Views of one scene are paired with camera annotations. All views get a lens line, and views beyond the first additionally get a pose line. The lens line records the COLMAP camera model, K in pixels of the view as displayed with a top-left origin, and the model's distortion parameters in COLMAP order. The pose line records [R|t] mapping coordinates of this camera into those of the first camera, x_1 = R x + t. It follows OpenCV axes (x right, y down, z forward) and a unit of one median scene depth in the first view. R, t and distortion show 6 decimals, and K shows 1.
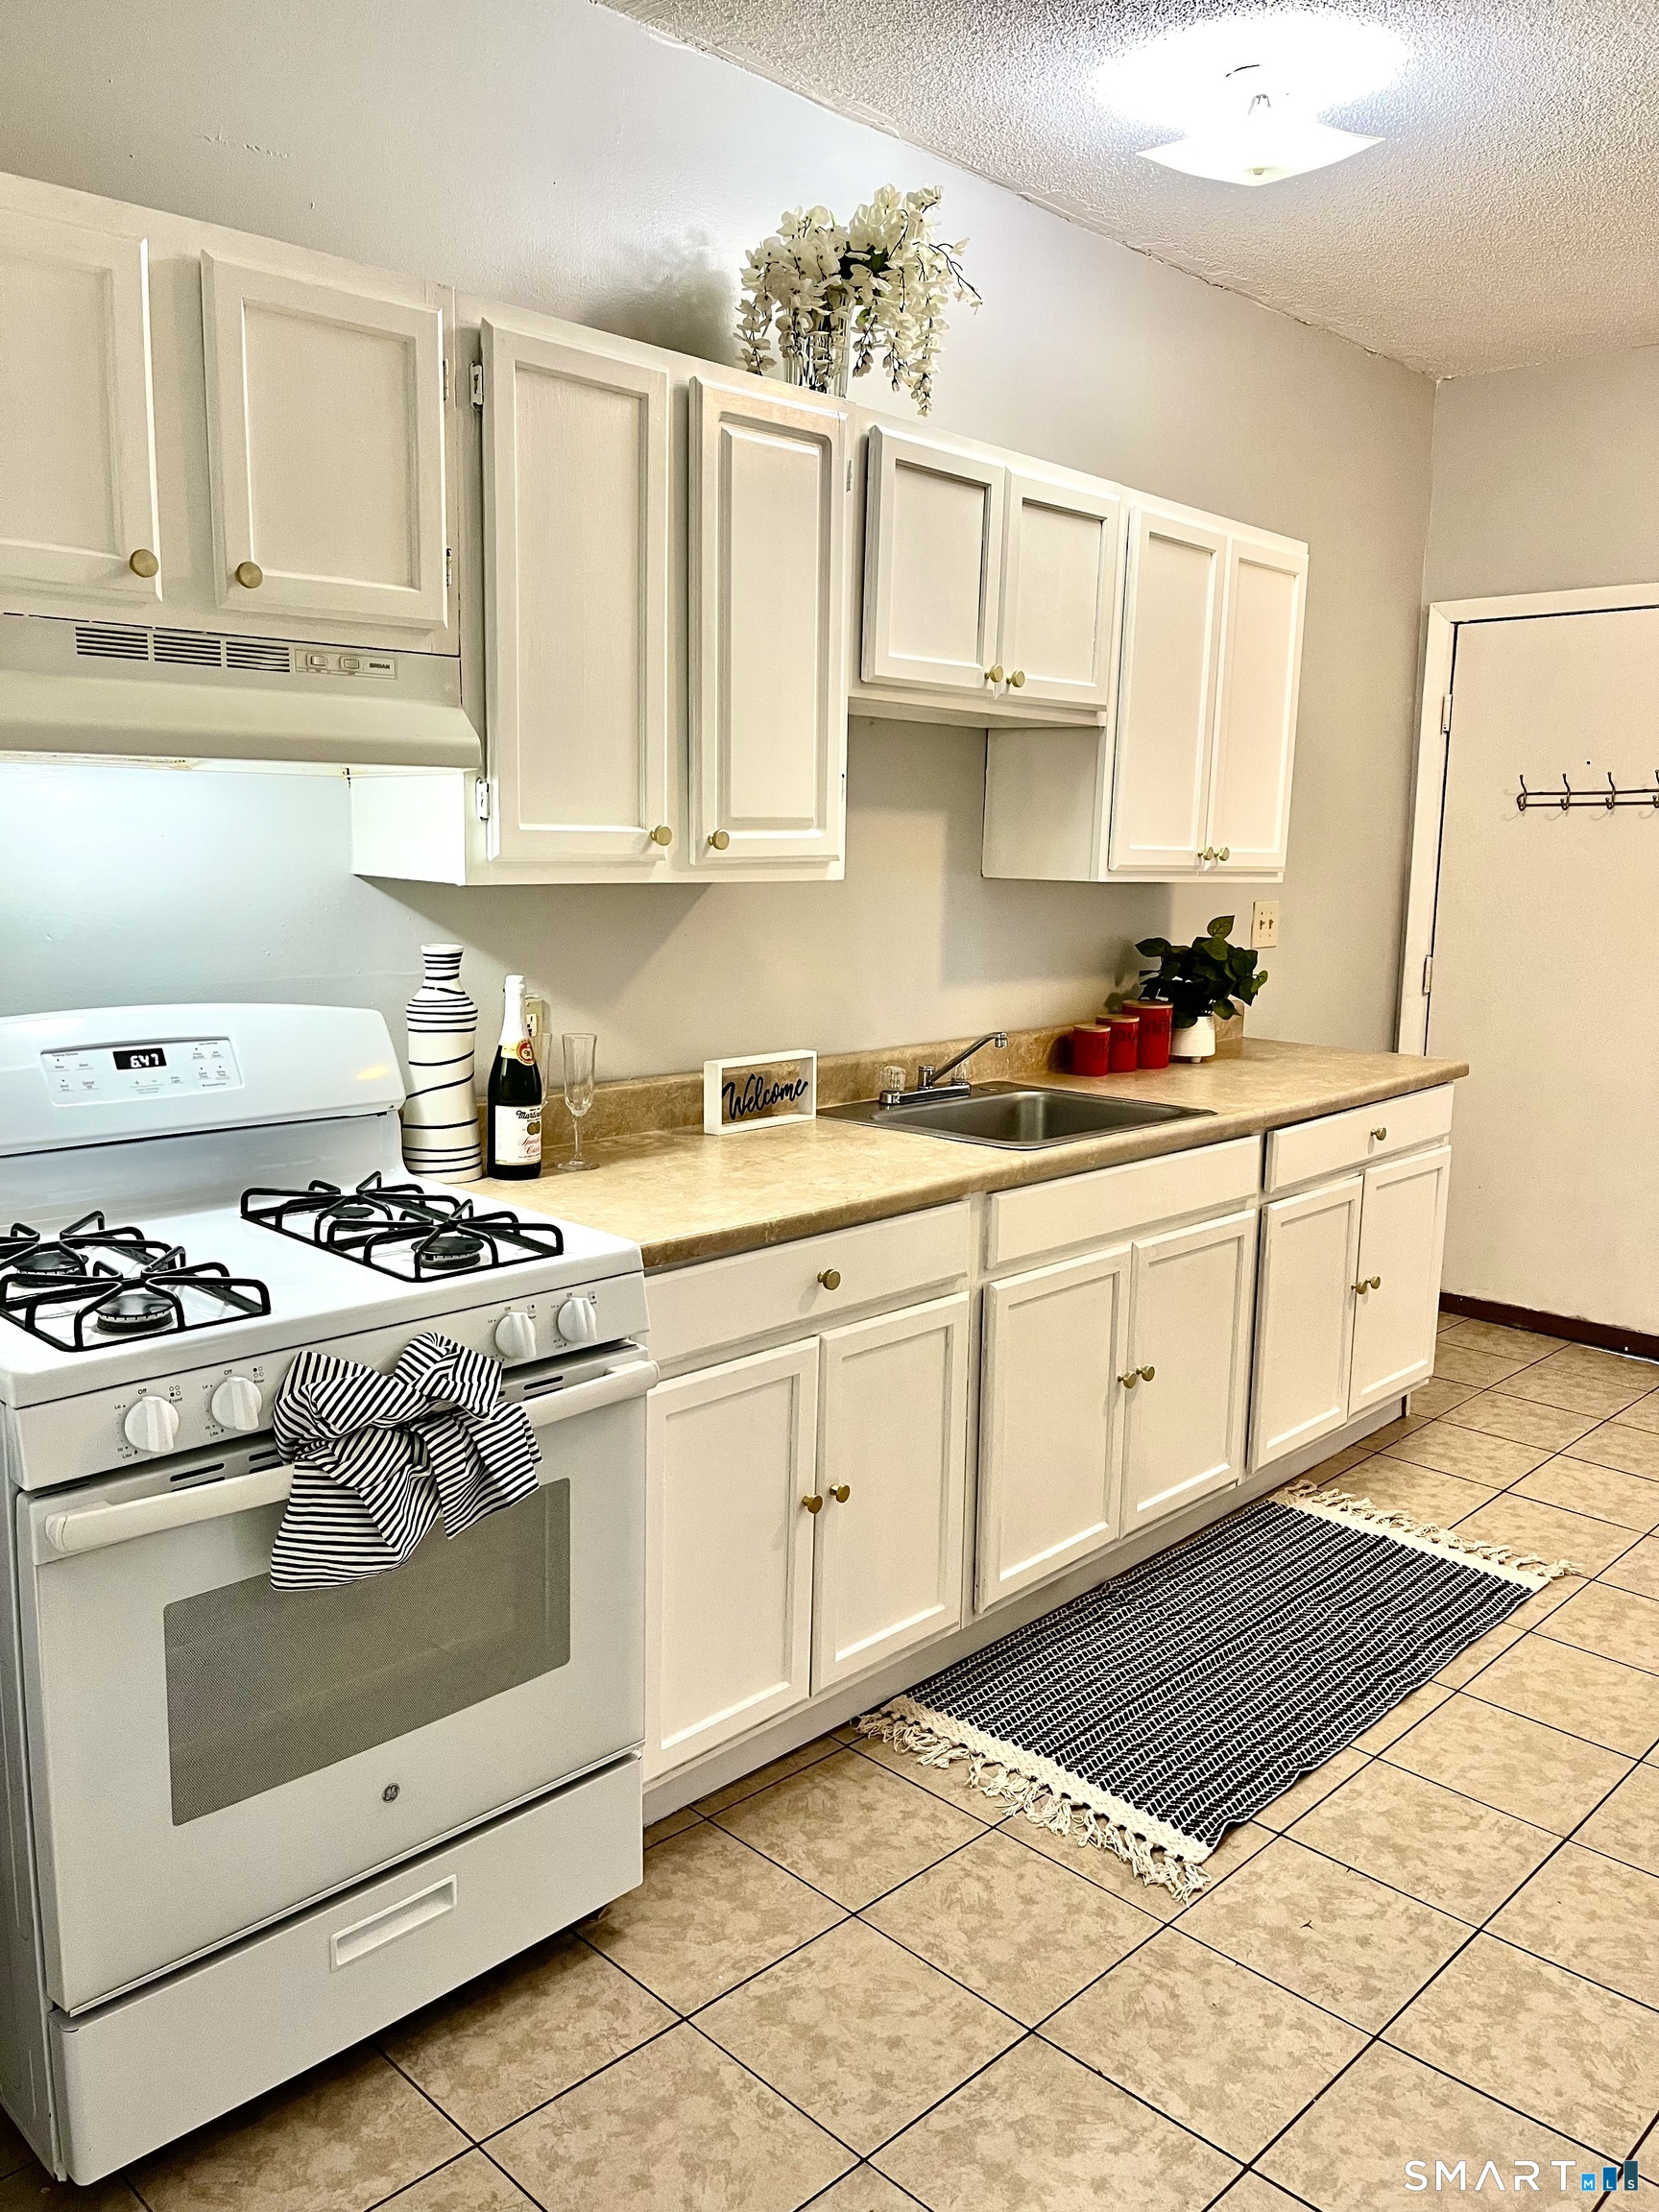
lens RADIAL K [[1646.3, 0, 837.1], [0, 1646.3, 1121.1], [0, 0, 1]] dist [-0.015361, 0.067745]
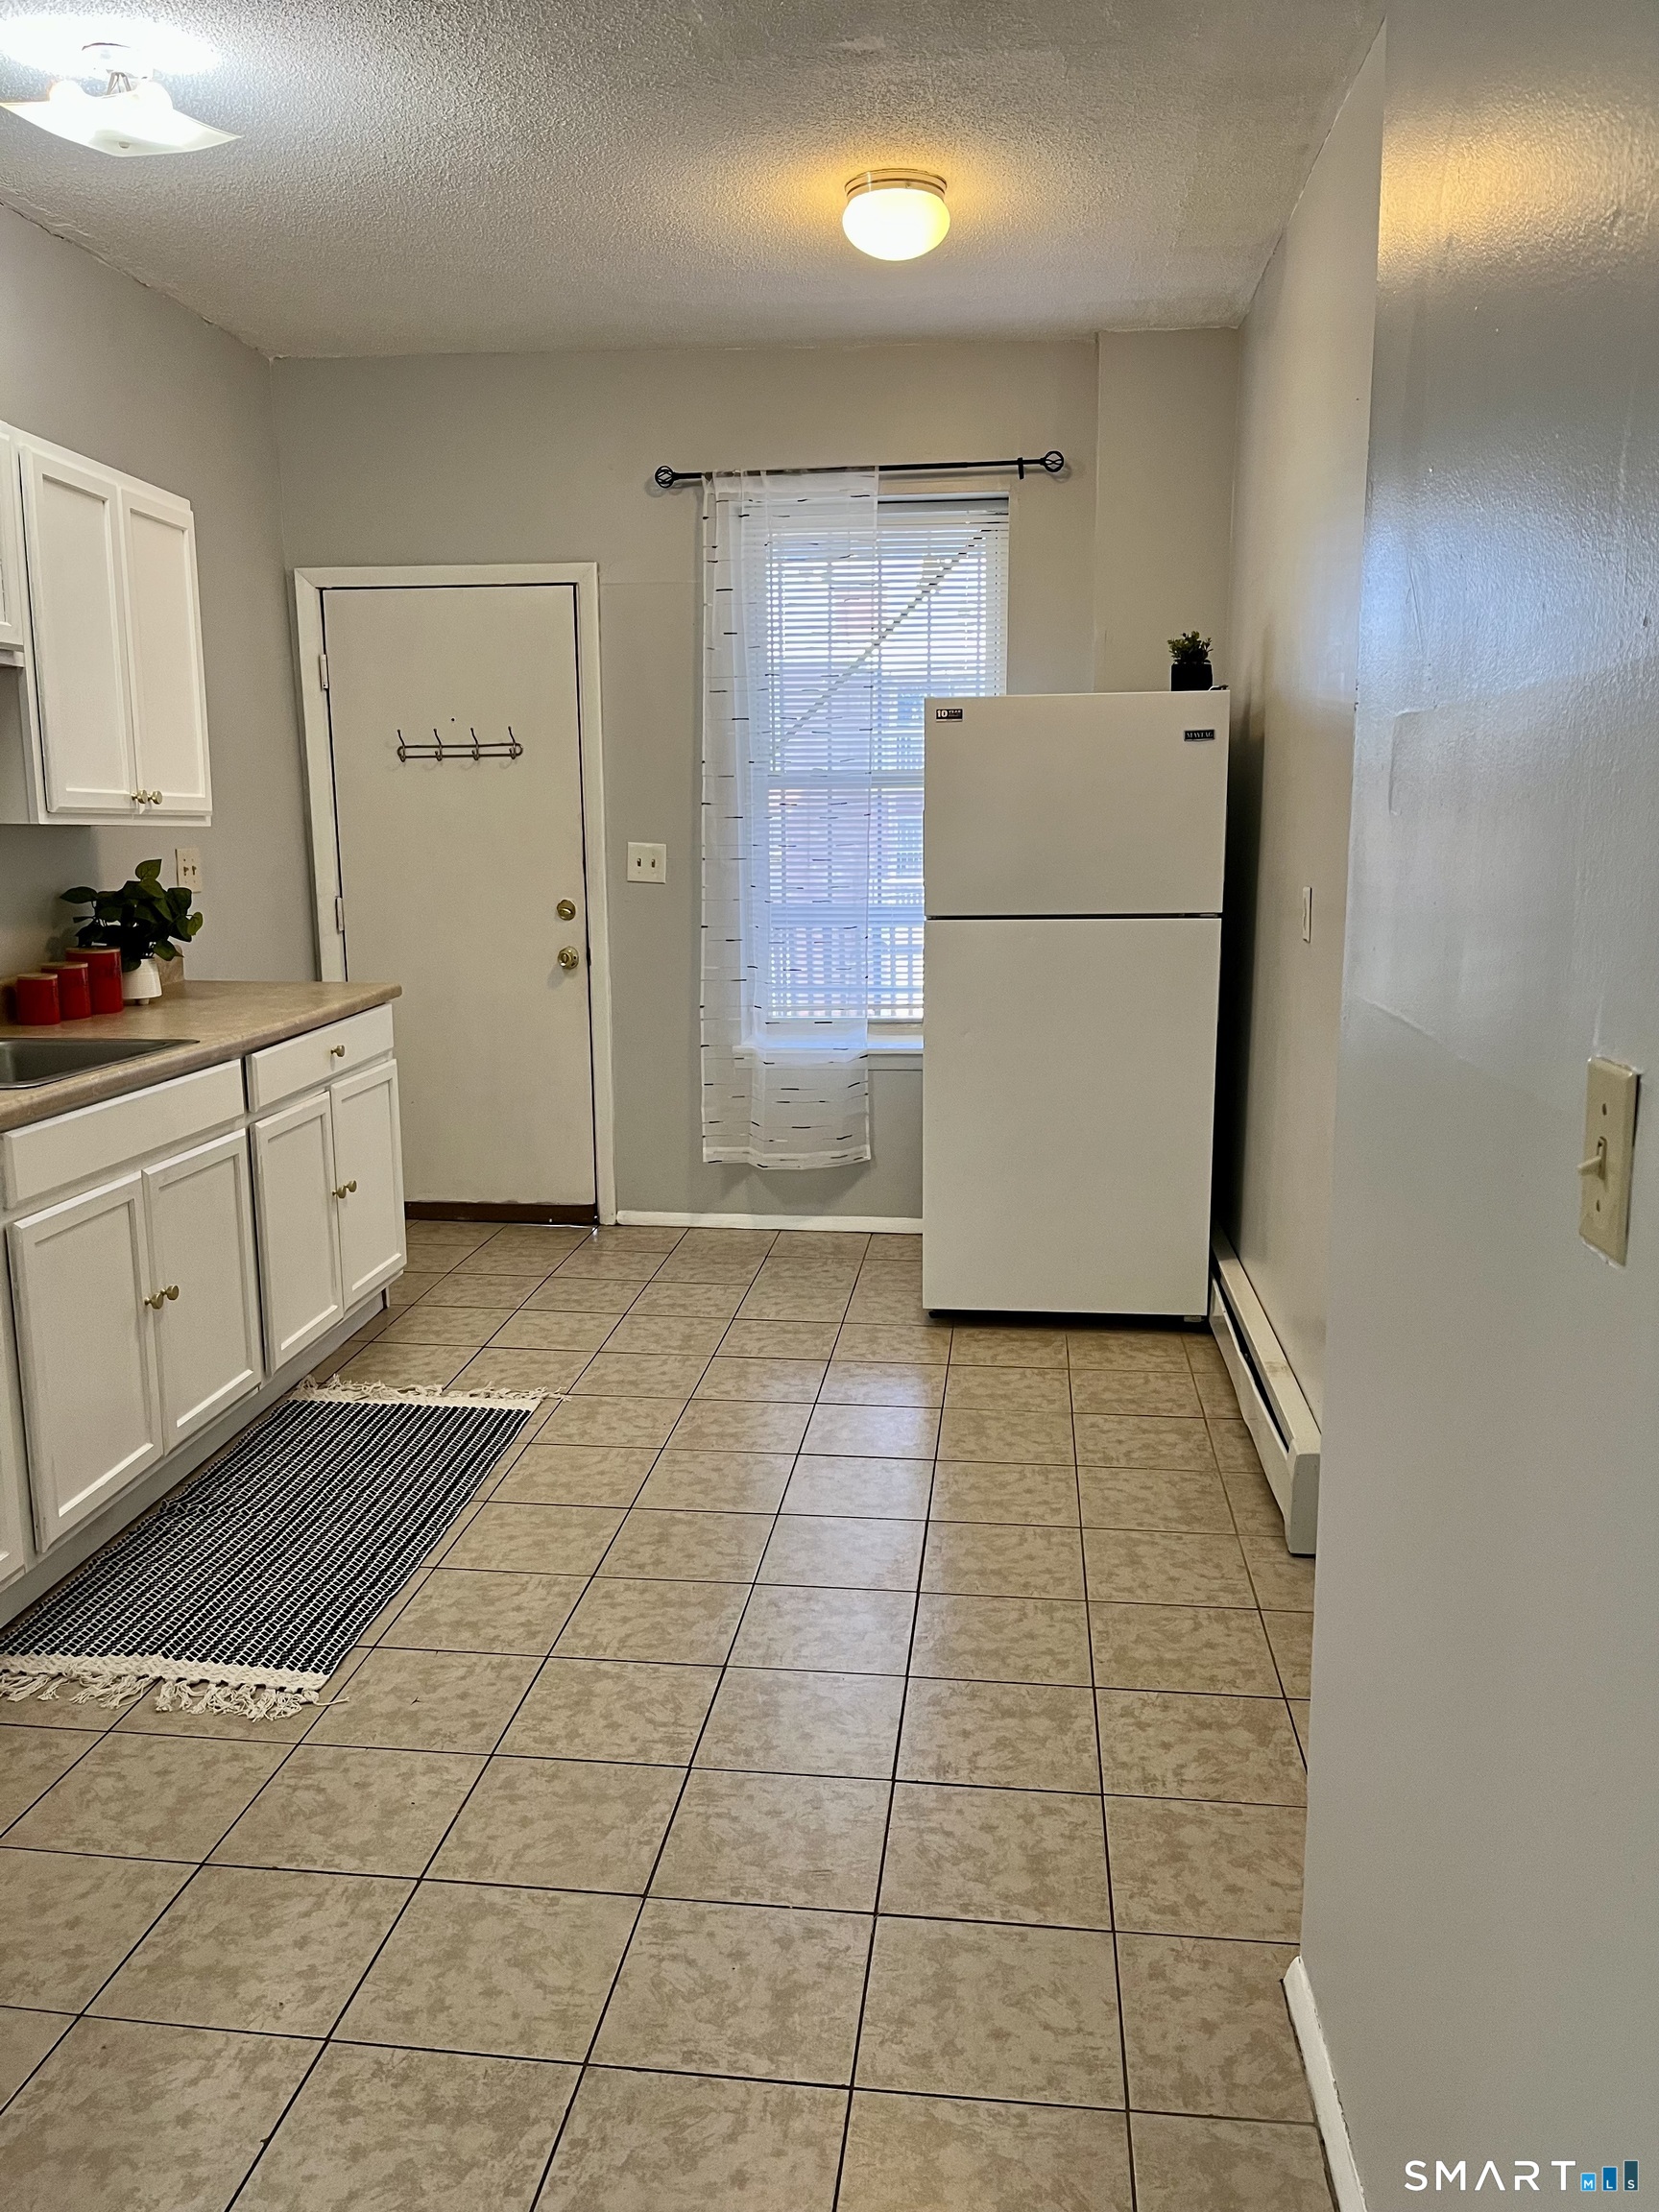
lens RADIAL K [[1669.0, 0, 829.5], [0, 1669.0, 1106.0], [0, 0, 1]] dist [0.050542, -0.068944]
pose [[0.779113, -0.123974, 0.614502, -0.111136], [0.122137, 0.991485, 0.045175, 0.034674], [-0.614870, 0.039857, 0.787620, -0.085135]]
